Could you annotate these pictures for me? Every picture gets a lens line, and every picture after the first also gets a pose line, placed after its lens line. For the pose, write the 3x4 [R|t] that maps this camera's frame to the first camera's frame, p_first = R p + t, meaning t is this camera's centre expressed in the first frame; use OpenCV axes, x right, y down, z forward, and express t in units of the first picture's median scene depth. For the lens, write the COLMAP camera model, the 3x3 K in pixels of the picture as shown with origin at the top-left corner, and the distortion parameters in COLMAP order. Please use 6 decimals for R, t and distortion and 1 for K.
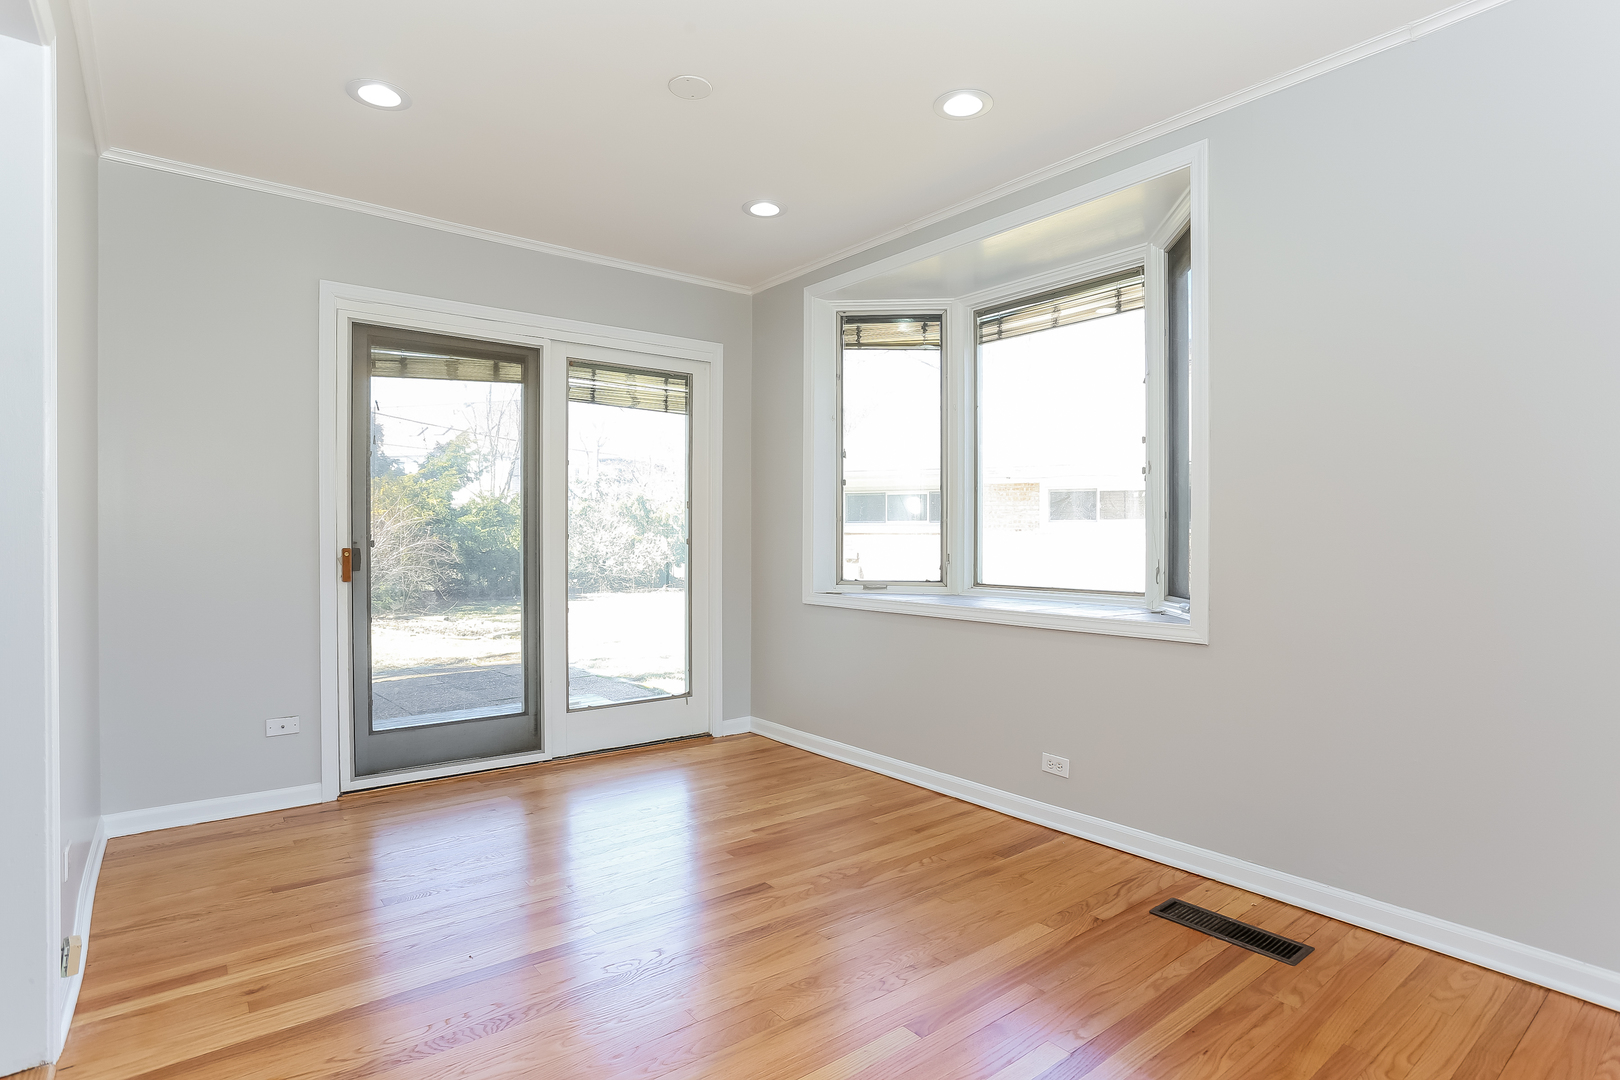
lens RADIAL K [[824.0, 0, 797.4], [0, 824.0, 540.2], [0, 0, 1]] dist [-0.039099, 0.001064]
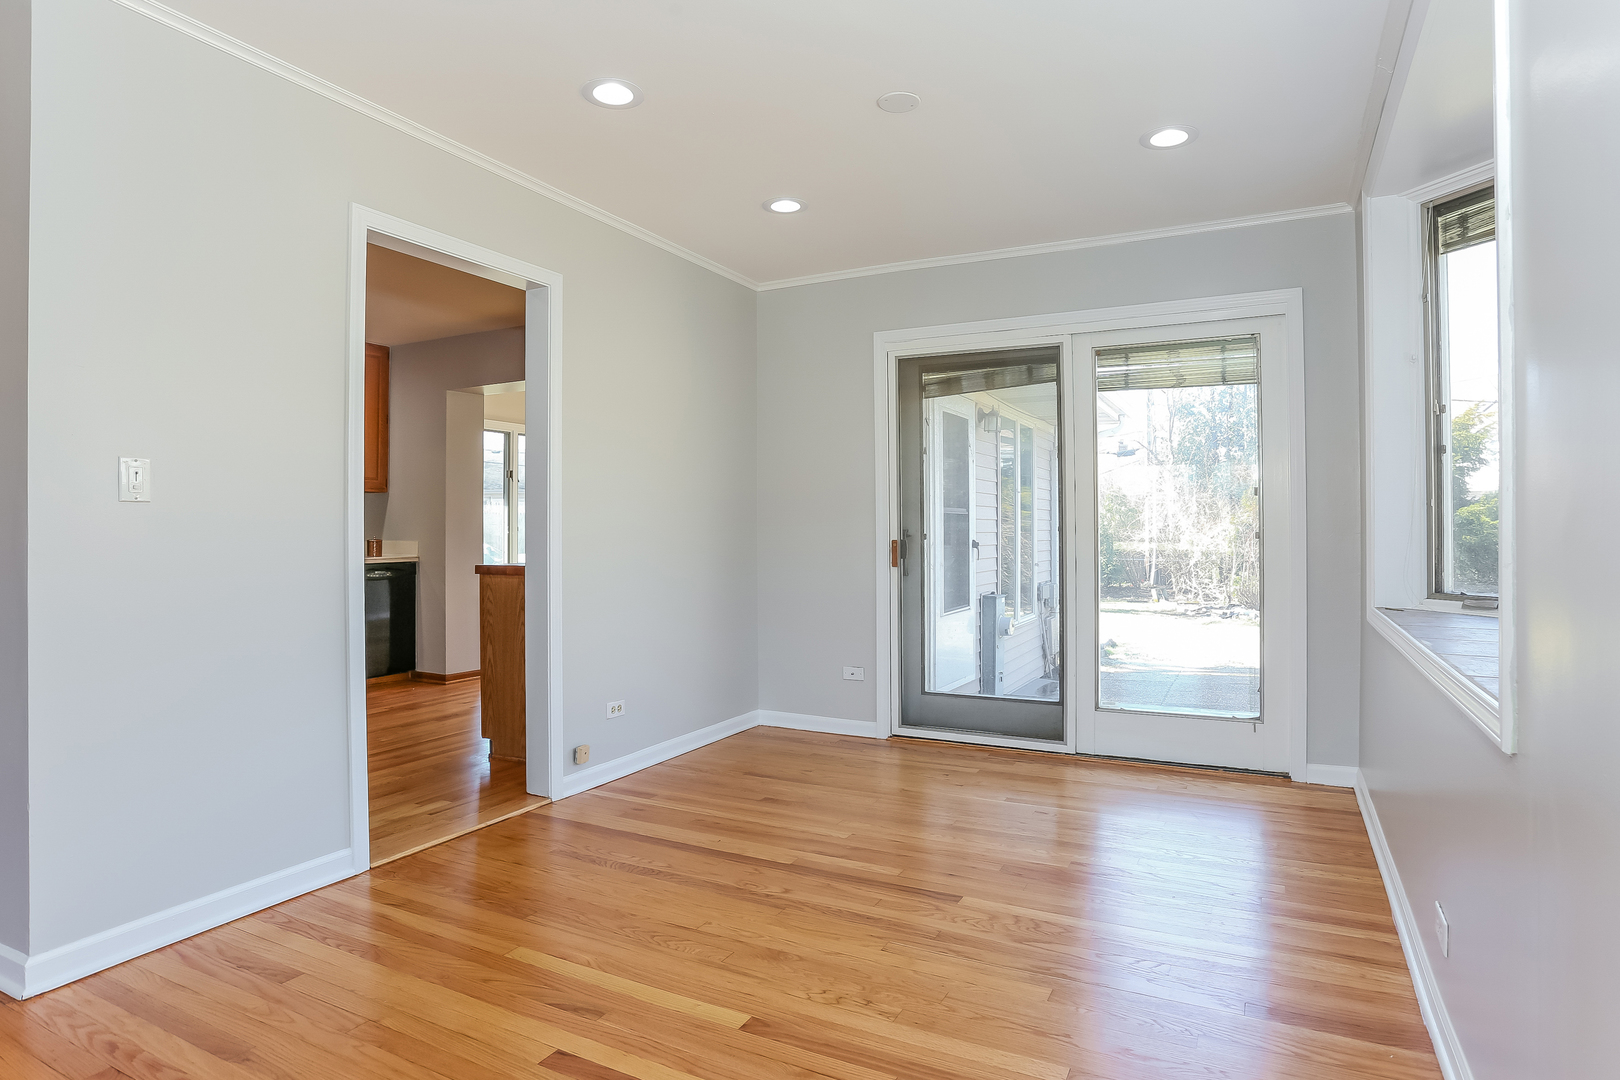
lens RADIAL K [[824.0, 0, 800.8], [0, 824.0, 537.0], [0, 0, 1]] dist [-0.039099, 0.001064]
pose [[0.463579, -0.001175, -0.886055, 0.429533], [-0.006193, 0.999970, -0.004566, 0.010000], [0.886034, 0.007604, 0.463558, 0.240923]]
